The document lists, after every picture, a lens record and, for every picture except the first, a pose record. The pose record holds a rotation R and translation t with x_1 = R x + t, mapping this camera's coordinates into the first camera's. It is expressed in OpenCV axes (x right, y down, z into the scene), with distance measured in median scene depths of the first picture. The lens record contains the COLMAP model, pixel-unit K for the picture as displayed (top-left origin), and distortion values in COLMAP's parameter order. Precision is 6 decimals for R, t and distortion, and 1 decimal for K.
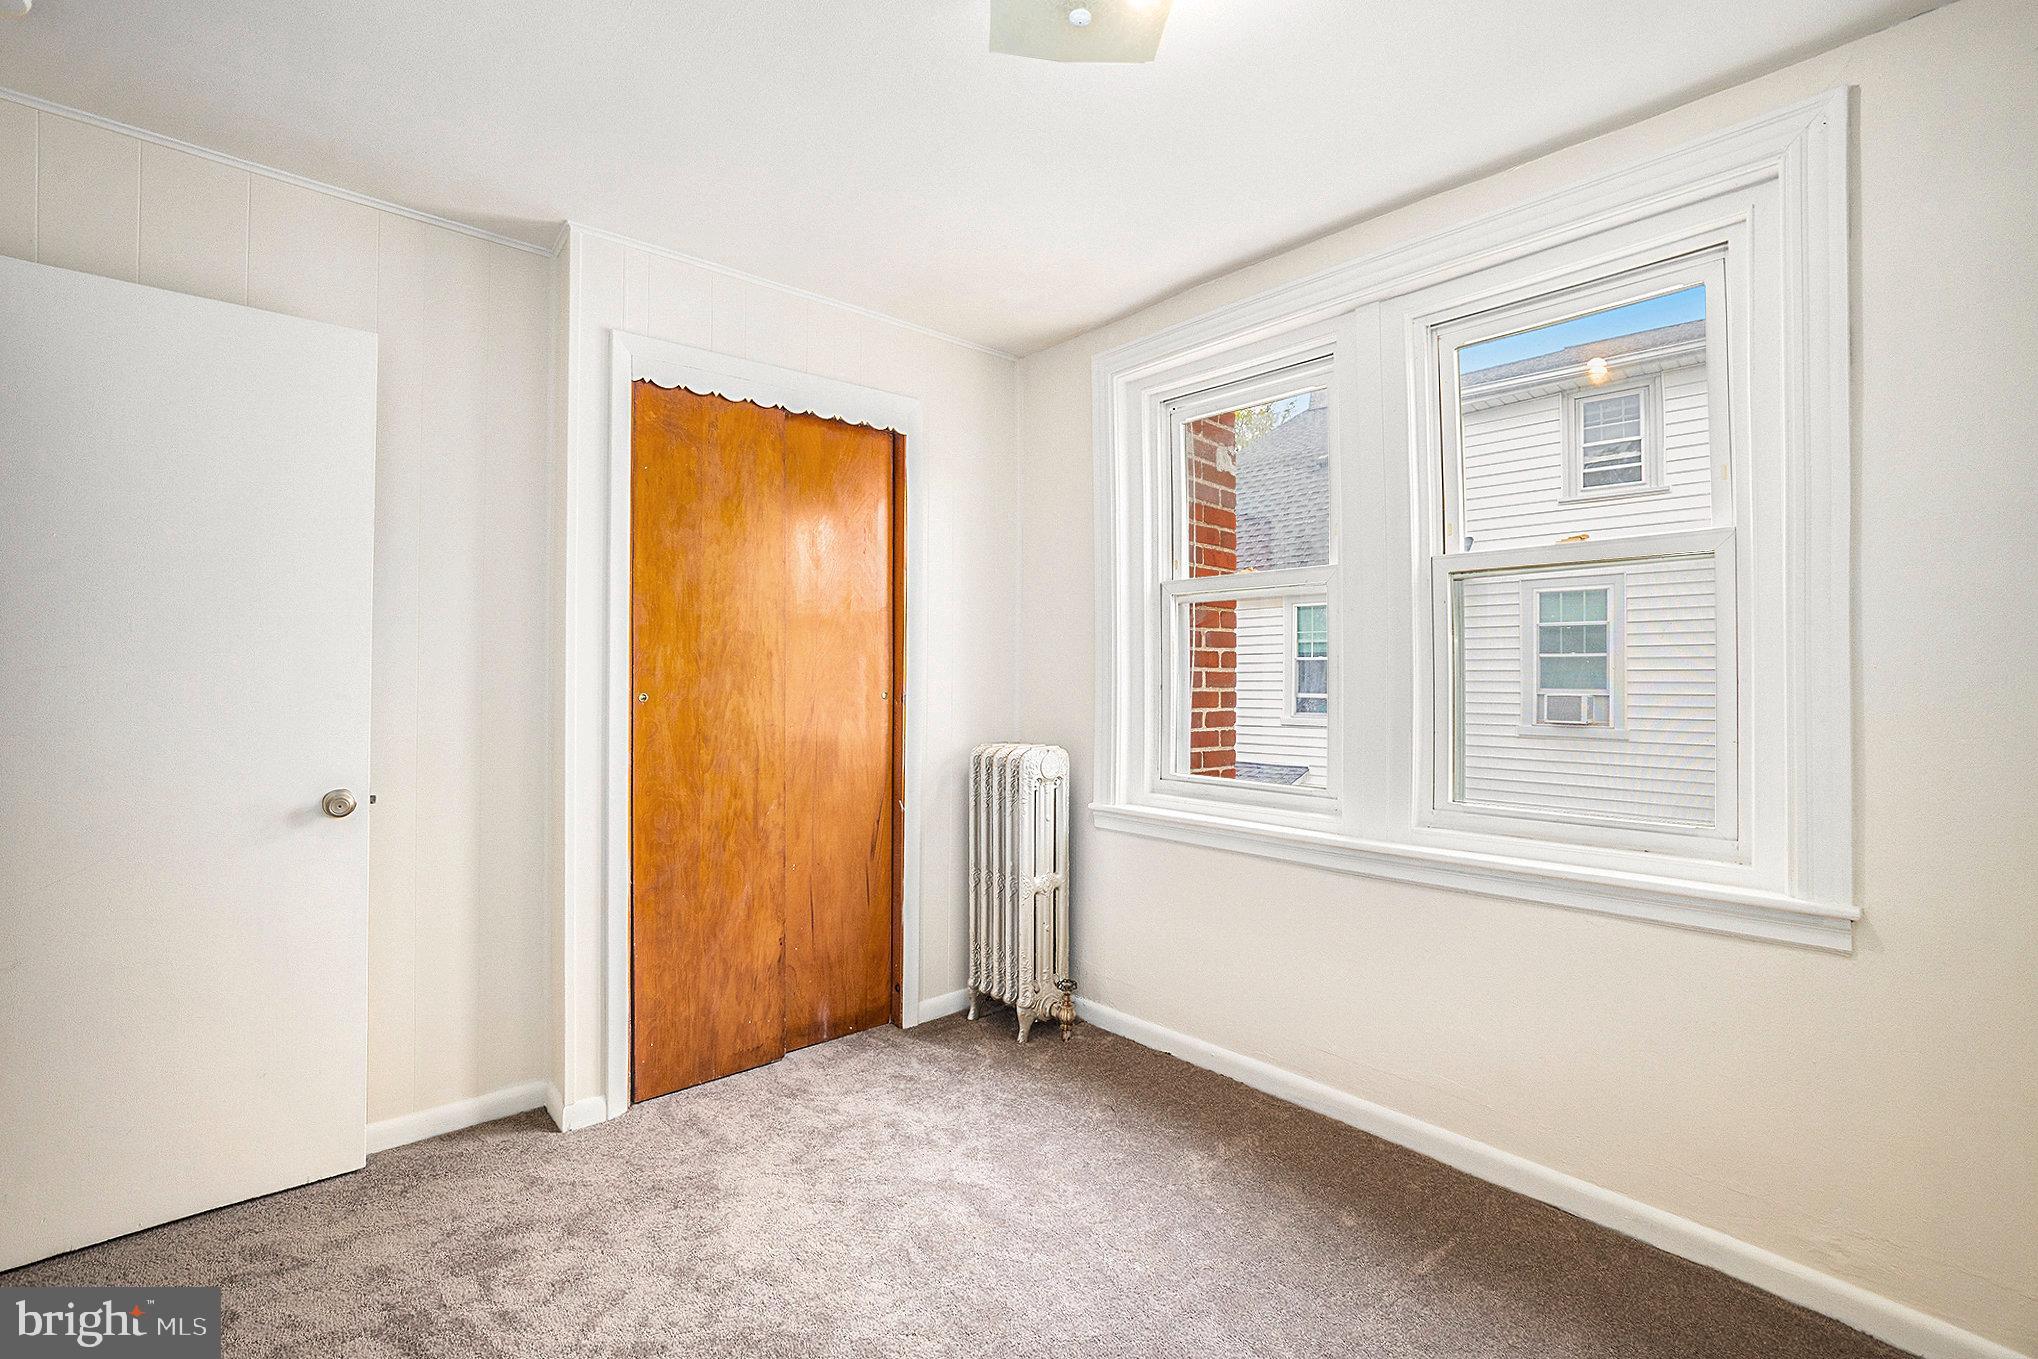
lens RADIAL K [[868.6, 0, 1010.4], [0, 868.6, 661.5], [0, 0, 1]] dist [-0.054105, 0.019819]
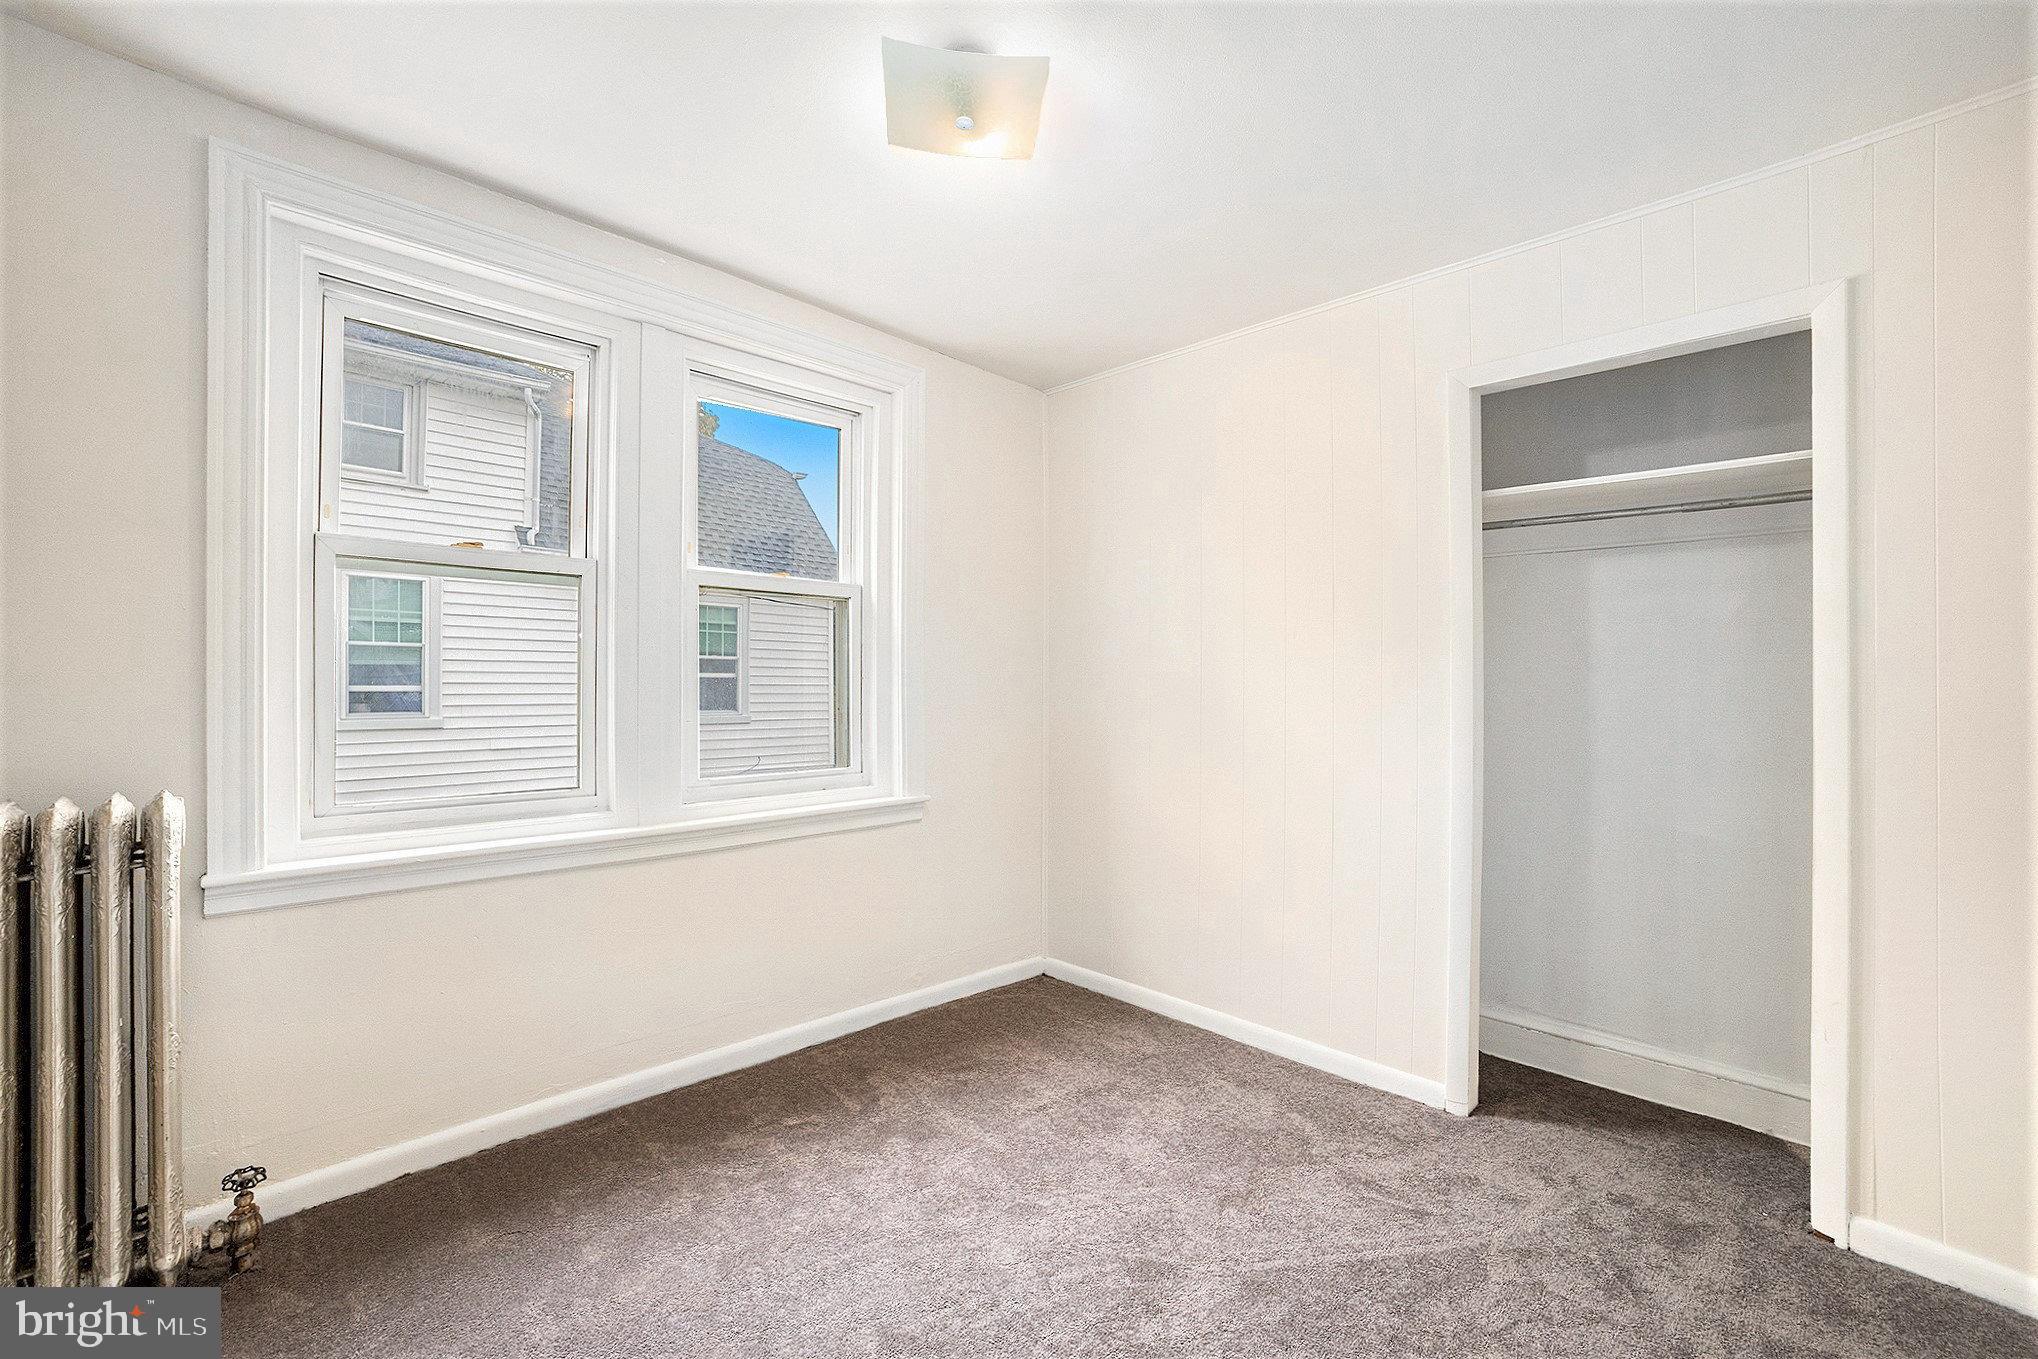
lens RADIAL K [[868.6, 0, 1010.4], [0, 868.6, 661.5], [0, 0, 1]] dist [-0.054105, 0.019819]
pose [[-0.041207, 0.007730, 0.999121, -0.597849], [-0.032425, 0.999433, -0.009070, -0.001906], [-0.998624, -0.032770, -0.040933, 0.534935]]
